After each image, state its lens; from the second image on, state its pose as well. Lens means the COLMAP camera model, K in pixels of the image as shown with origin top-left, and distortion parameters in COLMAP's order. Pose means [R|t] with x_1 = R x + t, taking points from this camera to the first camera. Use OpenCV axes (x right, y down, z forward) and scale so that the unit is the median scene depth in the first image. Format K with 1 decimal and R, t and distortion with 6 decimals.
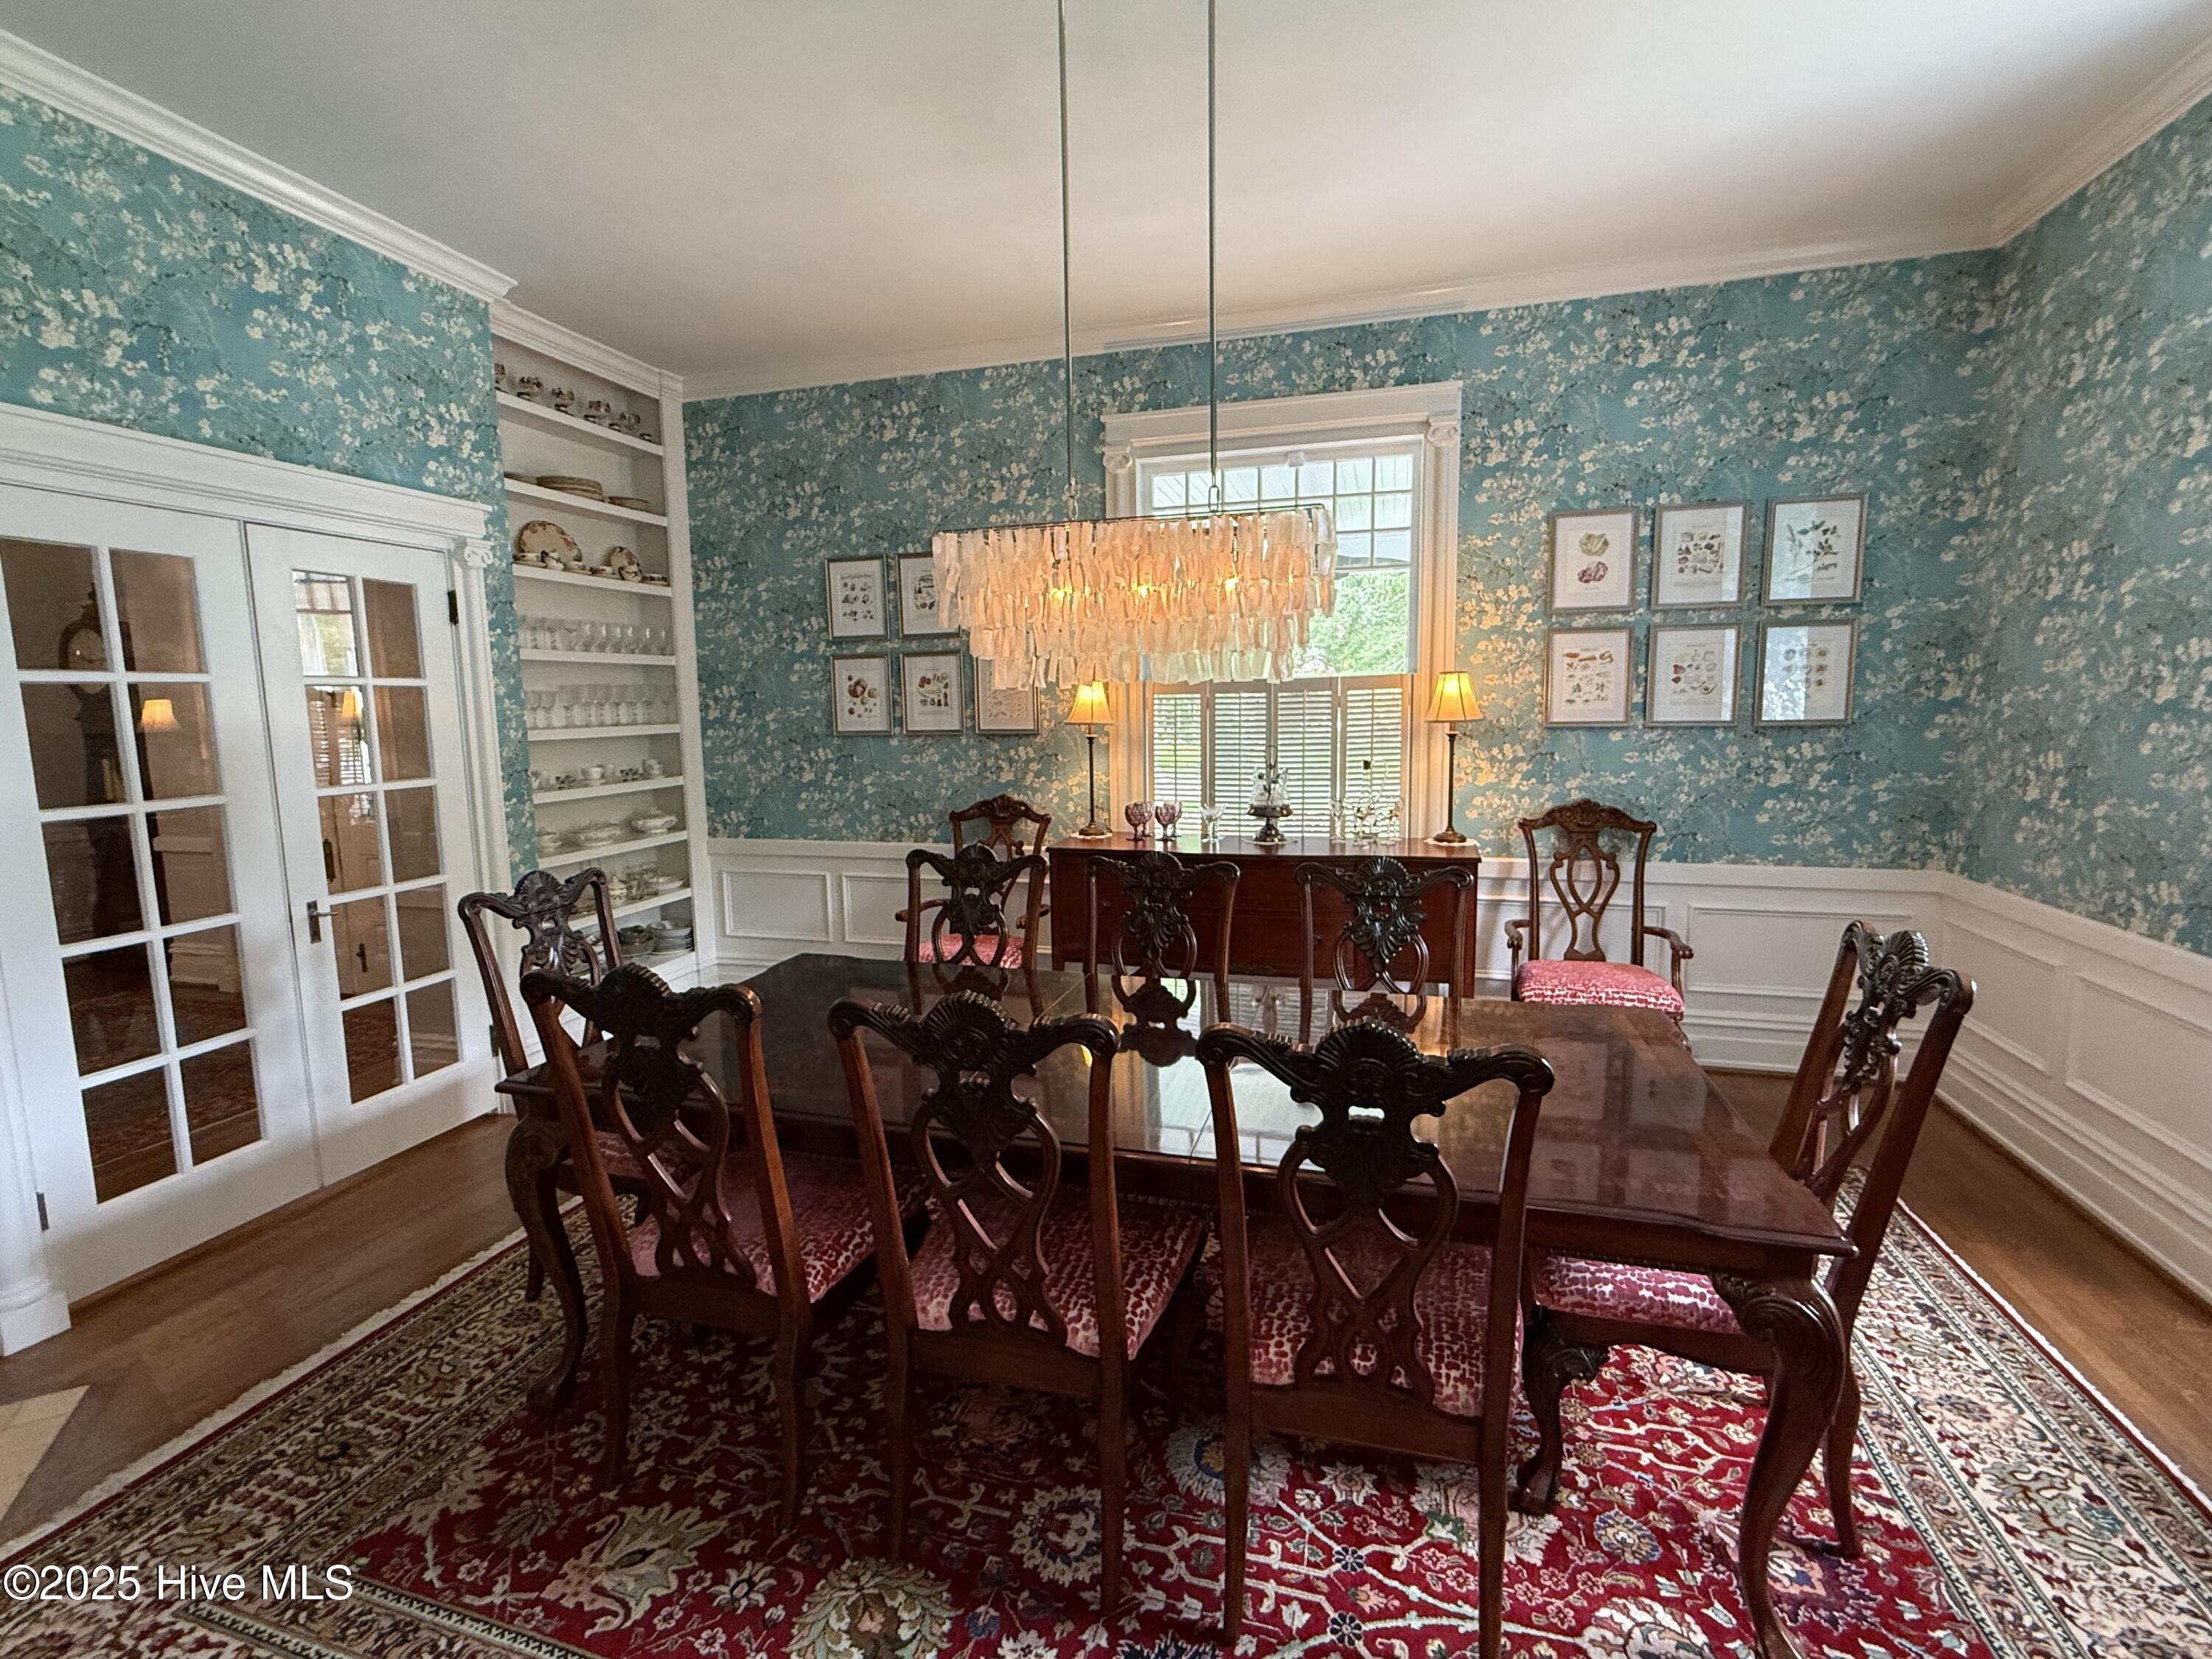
lens RADIAL K [[1015.1, 0, 1103.6], [0, 1015.1, 827.8], [0, 0, 1]] dist [-0.001663, -0.000236]
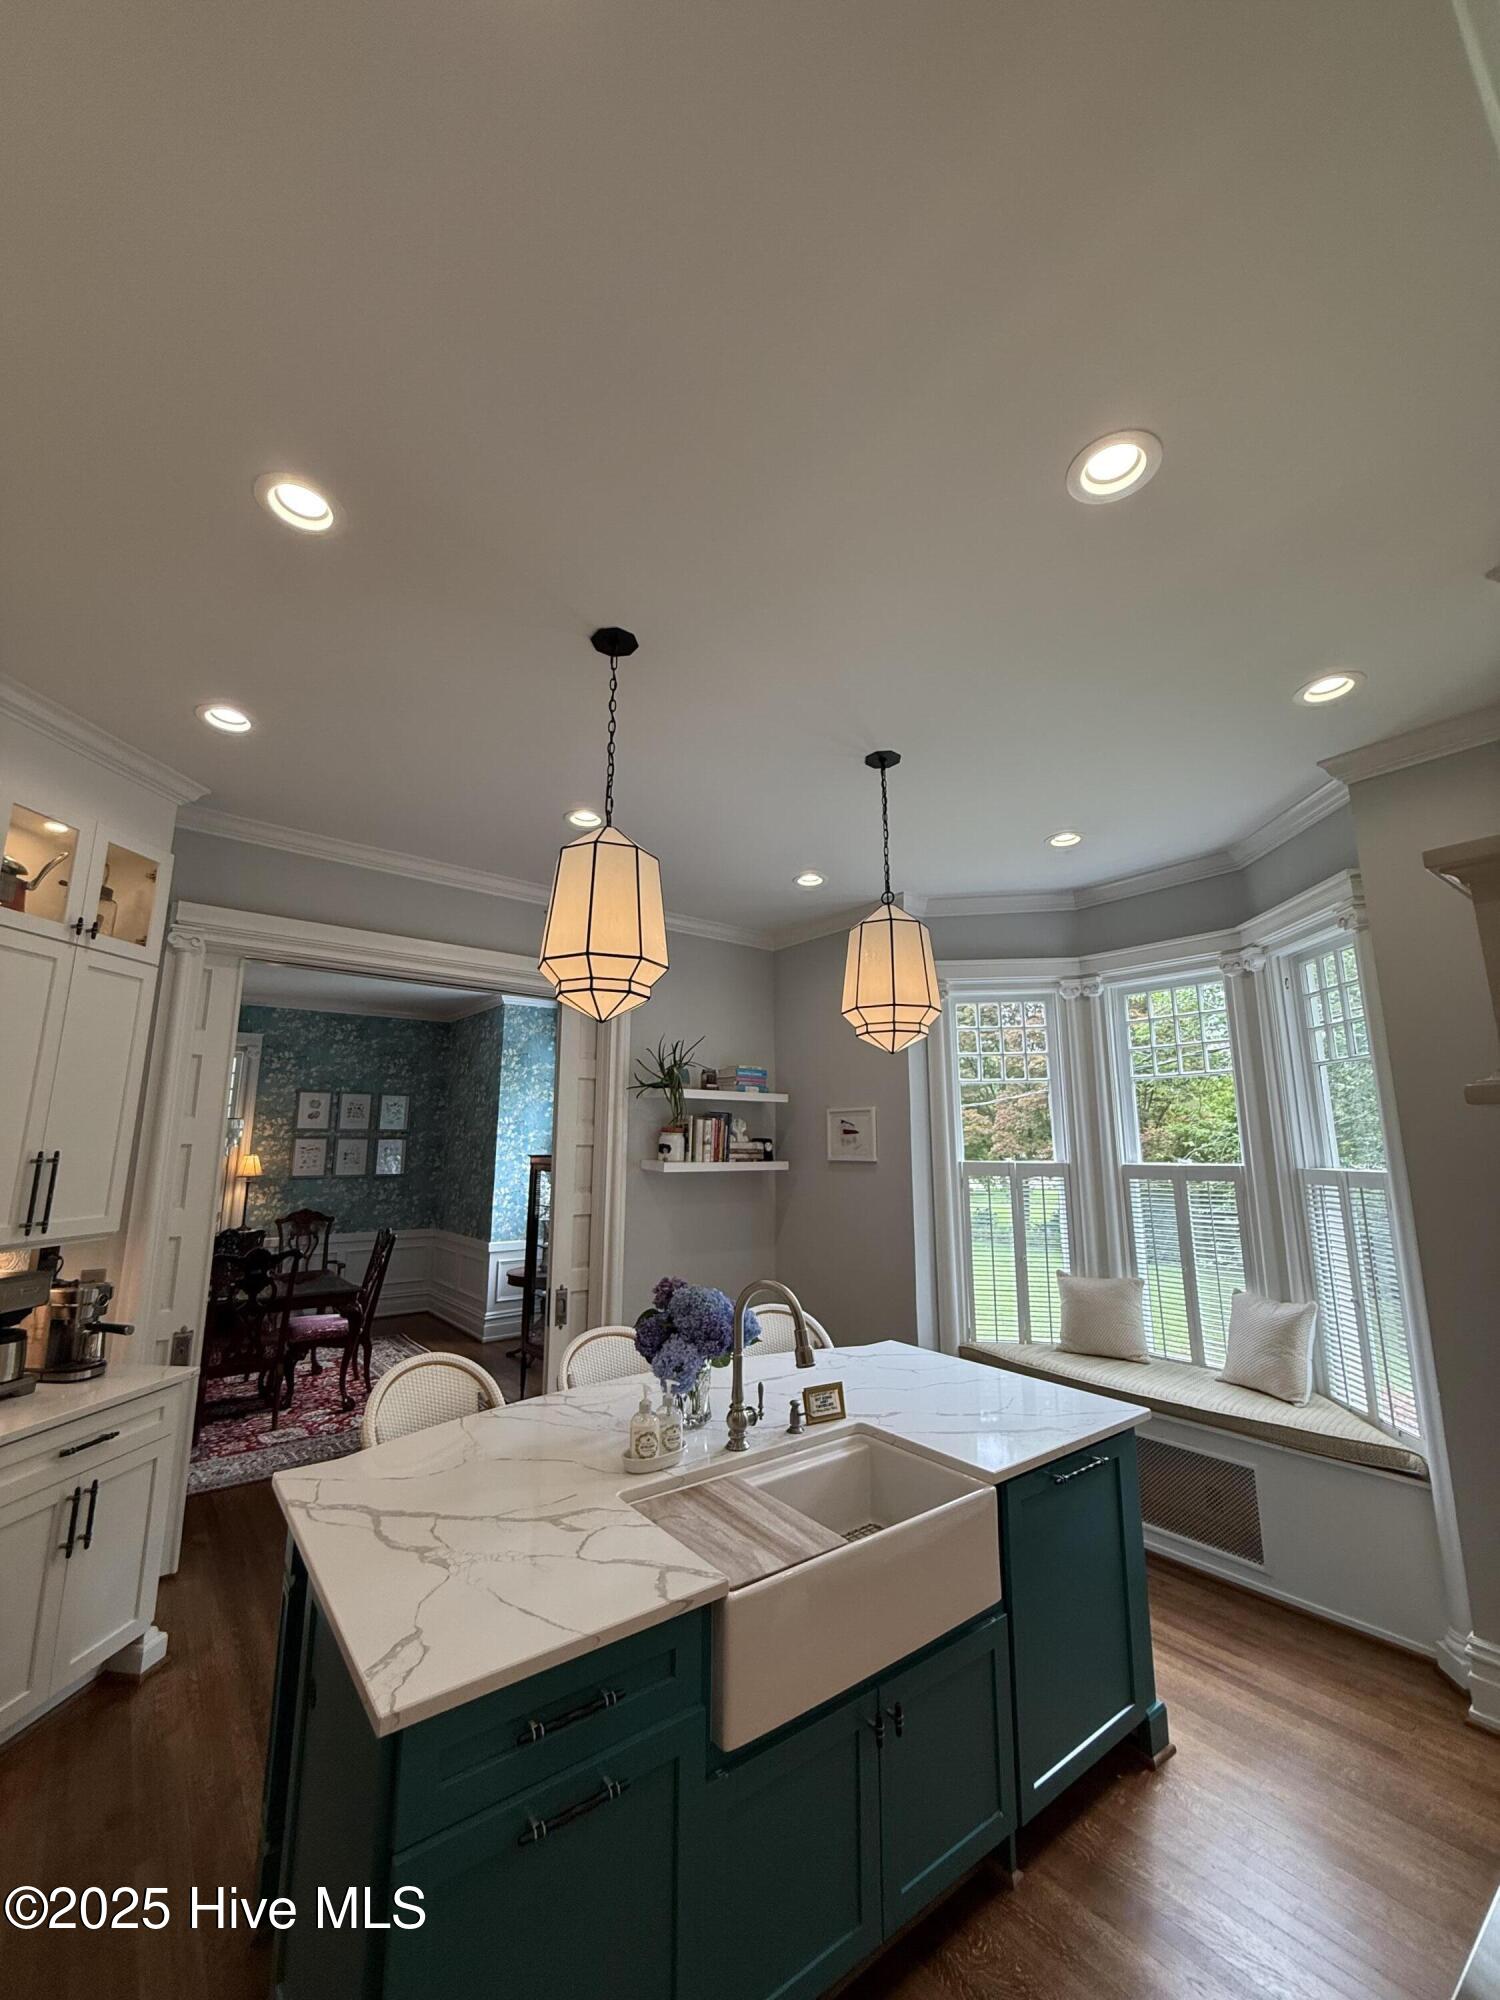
lens RADIAL K [[795.4, 0, 742.0], [0, 795.4, 994.8], [0, 0, 1]] dist [-0.000468, 0.000264]
pose [[0.587910, 0.167426, 0.791410, -0.502936], [0.094173, 0.957528, -0.272527, 0.099338], [-0.803426, 0.234751, 0.547173, -1.000282]]
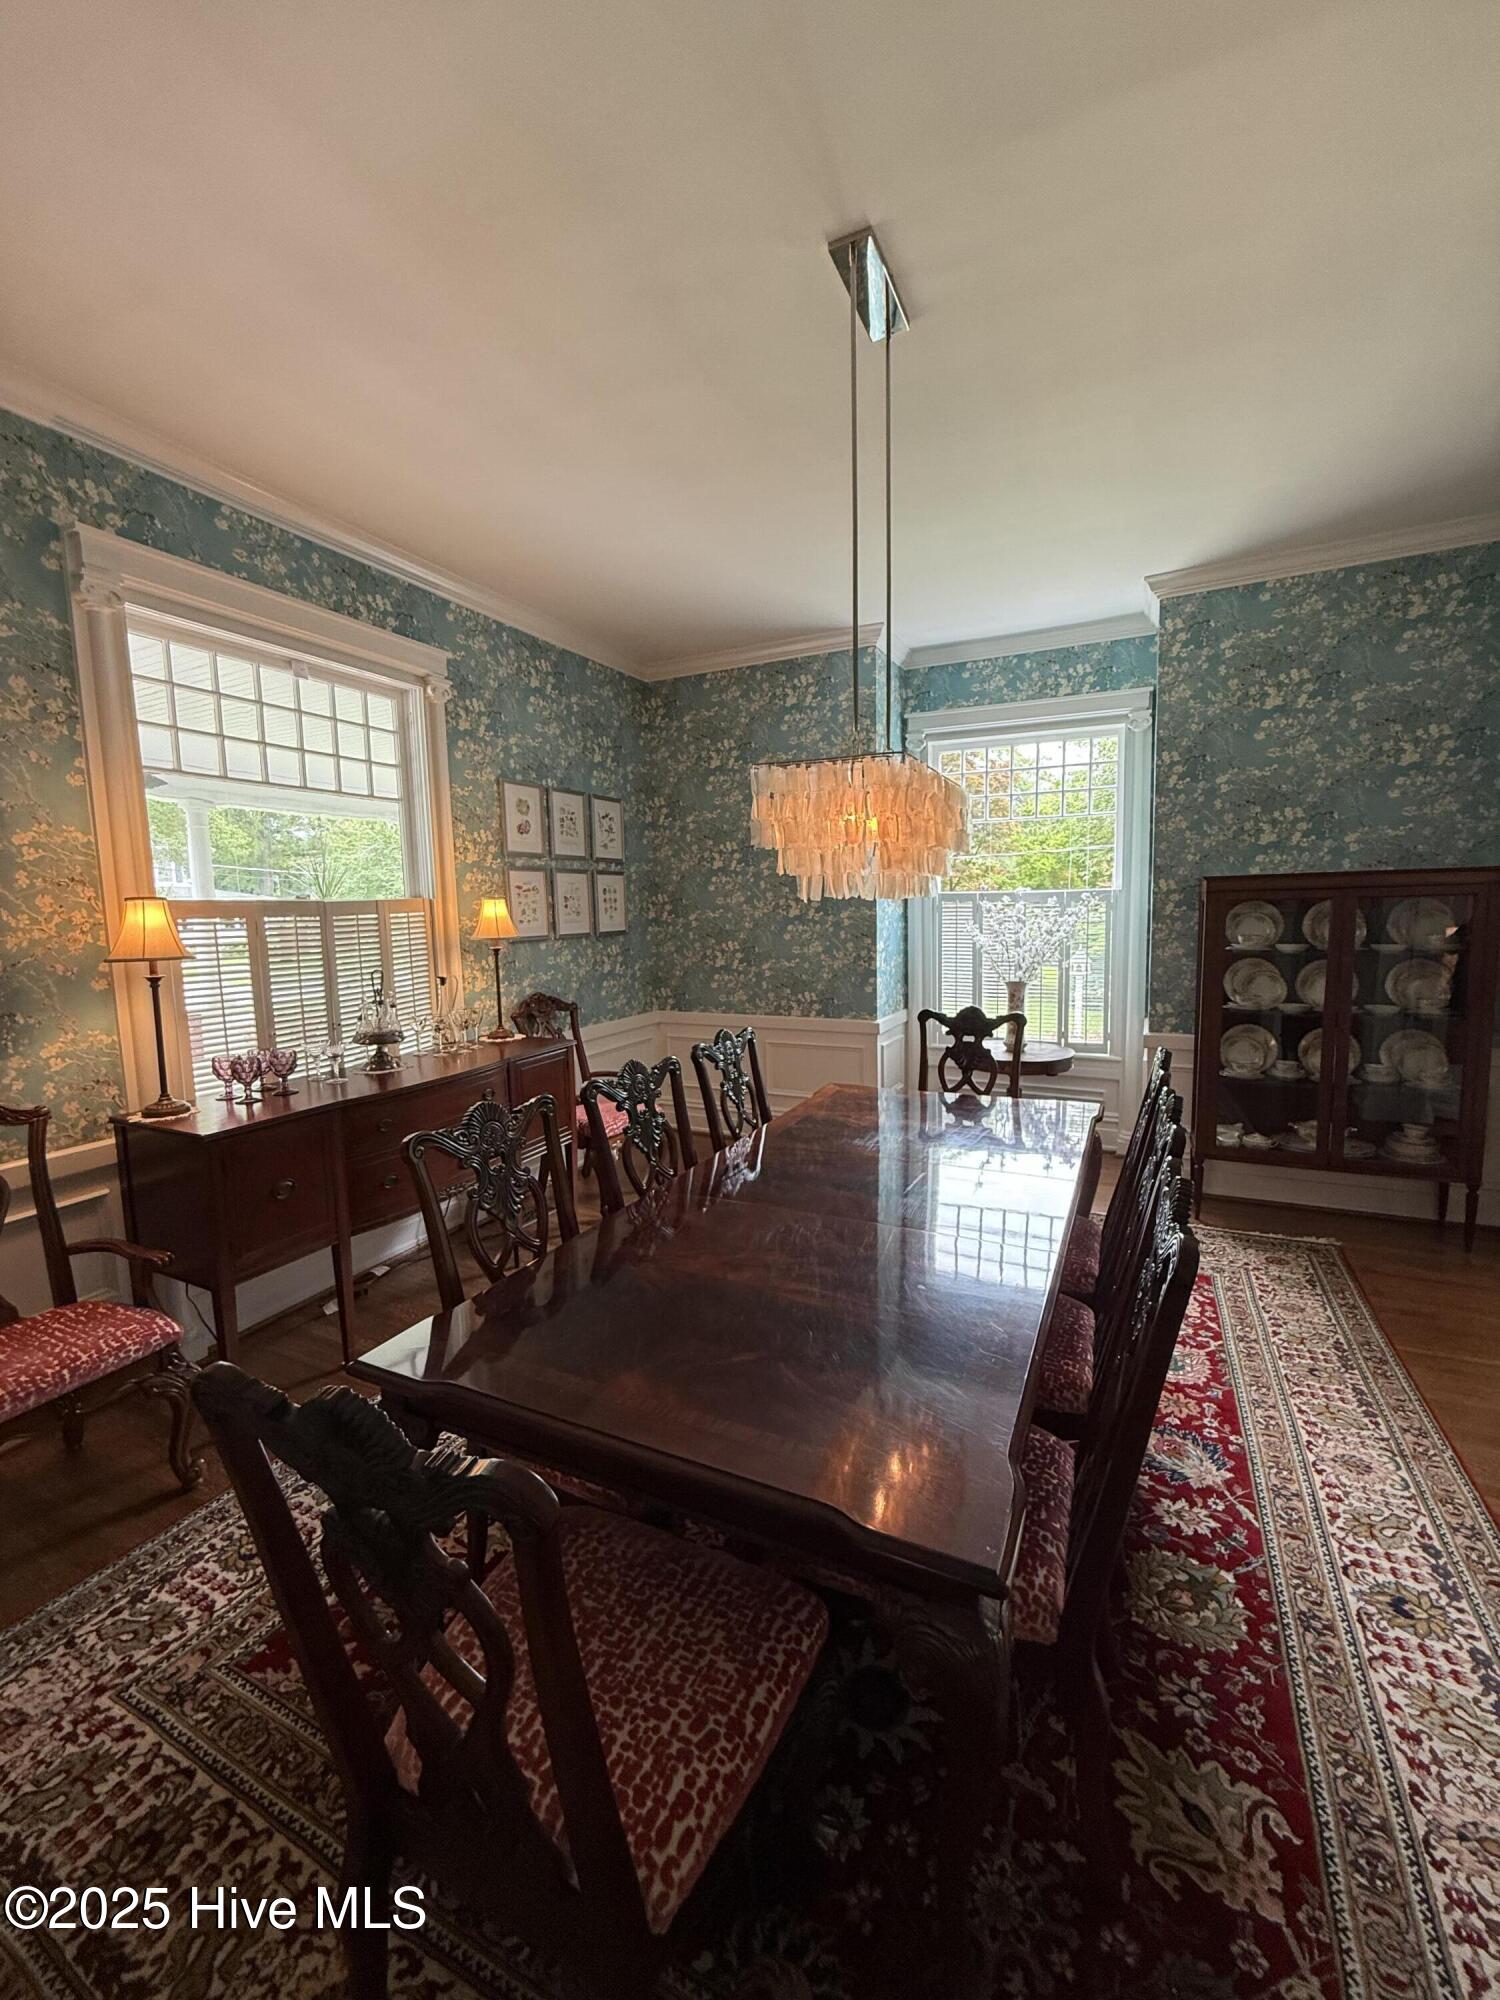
lens RADIAL K [[795.4, 0, 753.3], [0, 795.4, 996.4], [0, 0, 1]] dist [-0.000468, 0.000264]
pose [[0.167510, -0.099773, 0.980809, -0.542073], [0.143854, 0.986691, 0.075803, -0.064432], [-0.975319, 0.128395, 0.179633, 0.540765]]
